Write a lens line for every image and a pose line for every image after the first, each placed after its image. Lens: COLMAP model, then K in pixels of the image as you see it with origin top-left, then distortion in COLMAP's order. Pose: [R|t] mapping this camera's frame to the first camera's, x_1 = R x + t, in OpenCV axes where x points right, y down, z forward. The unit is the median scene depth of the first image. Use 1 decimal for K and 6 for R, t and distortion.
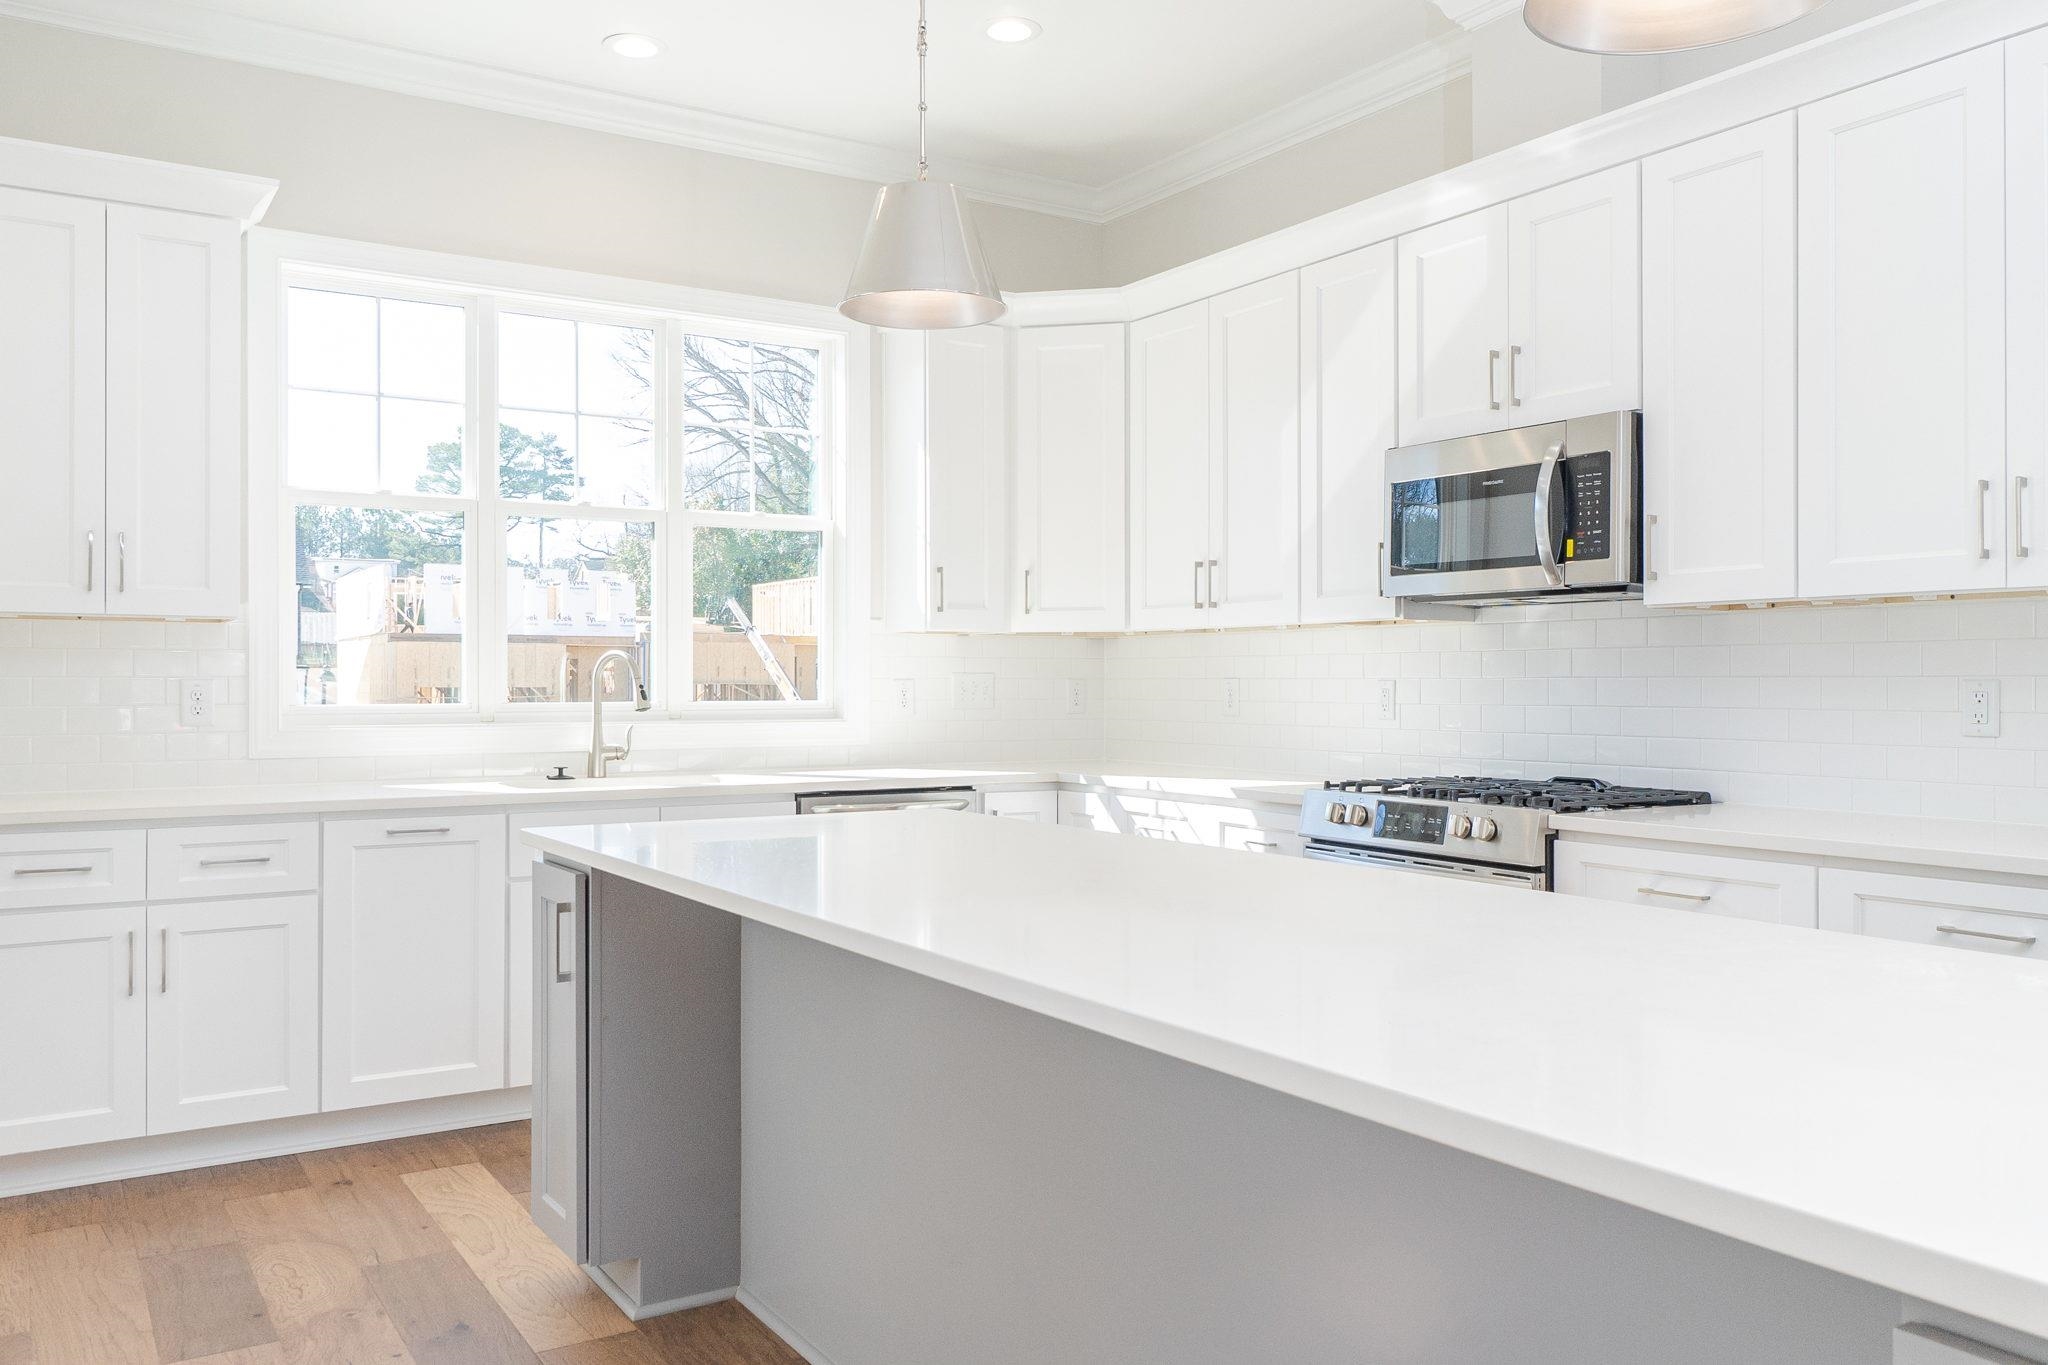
lens RADIAL K [[1581.5, 0, 1027.2], [0, 1581.5, 683.7], [0, 0, 1]] dist [0.001283, -0.006774]
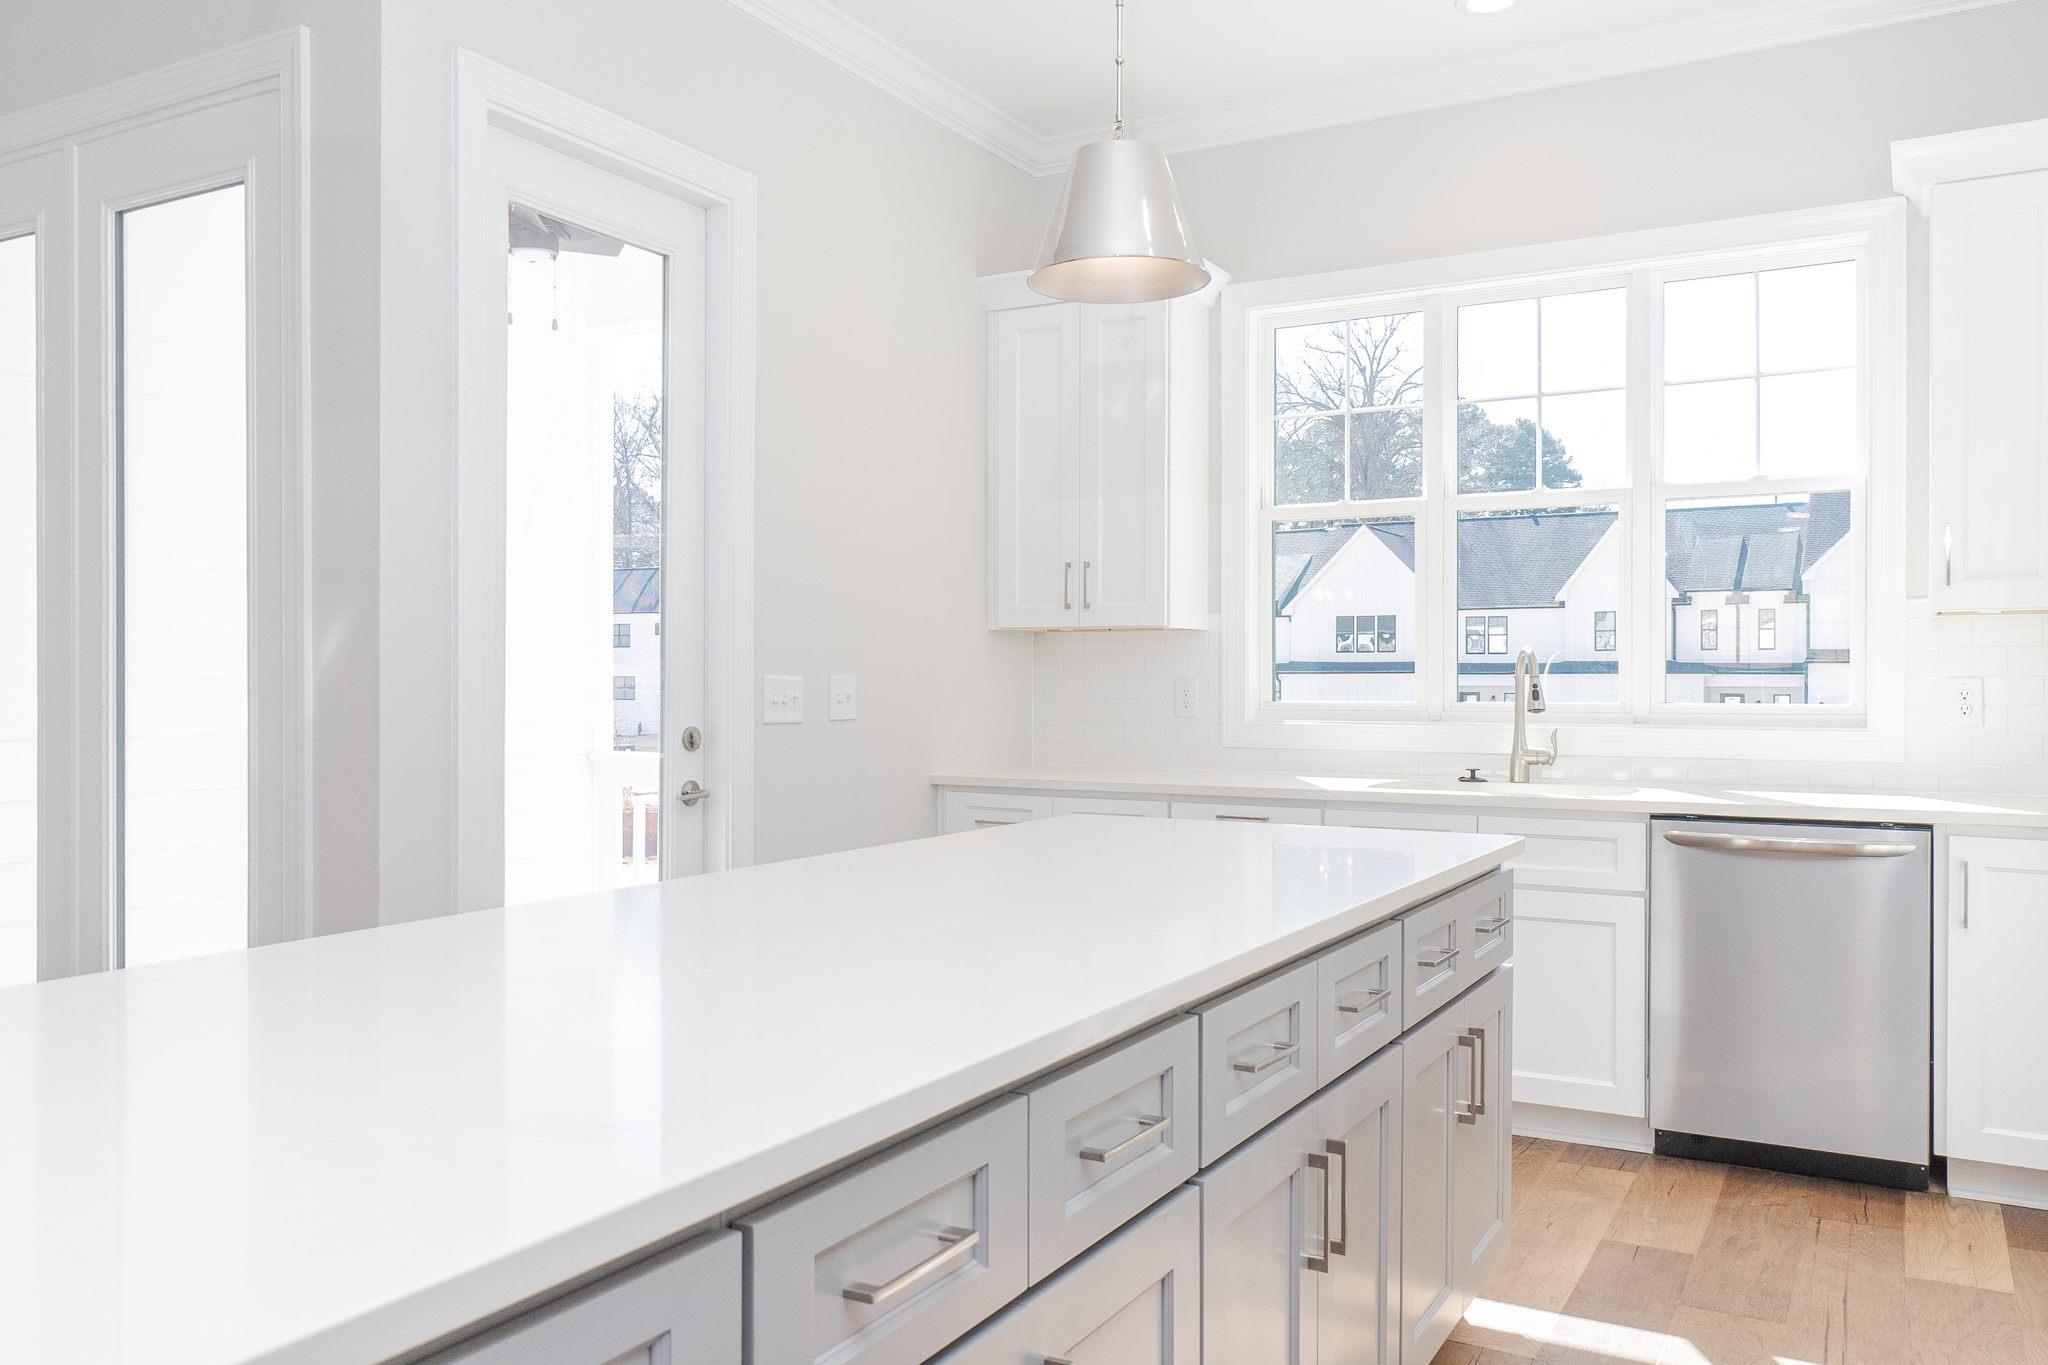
lens RADIAL K [[1581.5, 0, 1056.8], [0, 1581.5, 687.4], [0, 0, 1]] dist [0.001283, -0.006774]
pose [[0.467126, 0.007872, -0.884156, 0.384357], [0.001266, 0.999953, 0.009572, -0.005691], [0.884190, -0.005590, 0.467094, 0.283020]]
